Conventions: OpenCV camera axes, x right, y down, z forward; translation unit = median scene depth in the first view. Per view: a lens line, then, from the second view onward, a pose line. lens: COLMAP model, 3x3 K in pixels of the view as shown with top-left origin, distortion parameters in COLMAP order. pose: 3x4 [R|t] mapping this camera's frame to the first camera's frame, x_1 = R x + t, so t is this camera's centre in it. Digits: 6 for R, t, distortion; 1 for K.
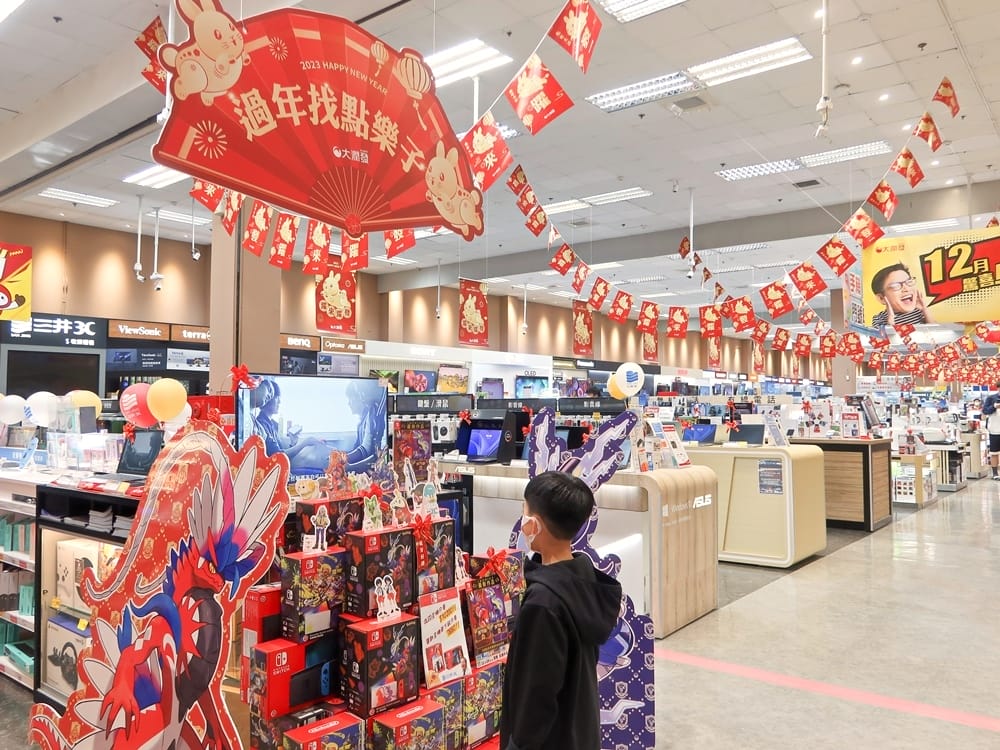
lens RADIAL K [[749.7, 0, 493.0], [0, 749.7, 367.1], [0, 0, 1]] dist [-0.018308, 0.003700]
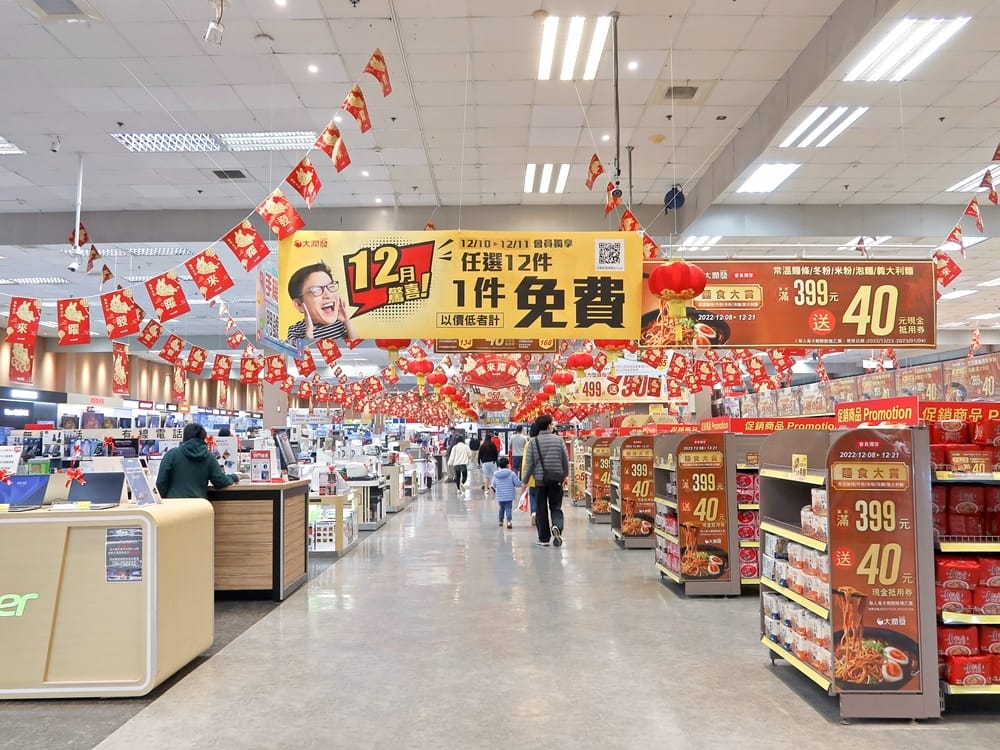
lens RADIAL K [[749.7, 0, 500.6], [0, 749.7, 374.7], [0, 0, 1]] dist [-0.018308, 0.003700]
pose [[0.754568, 0.040818, 0.654951, 0.134164], [-0.018758, 0.998997, -0.040649, 0.008246], [-0.655954, 0.018387, 0.754577, 0.213026]]
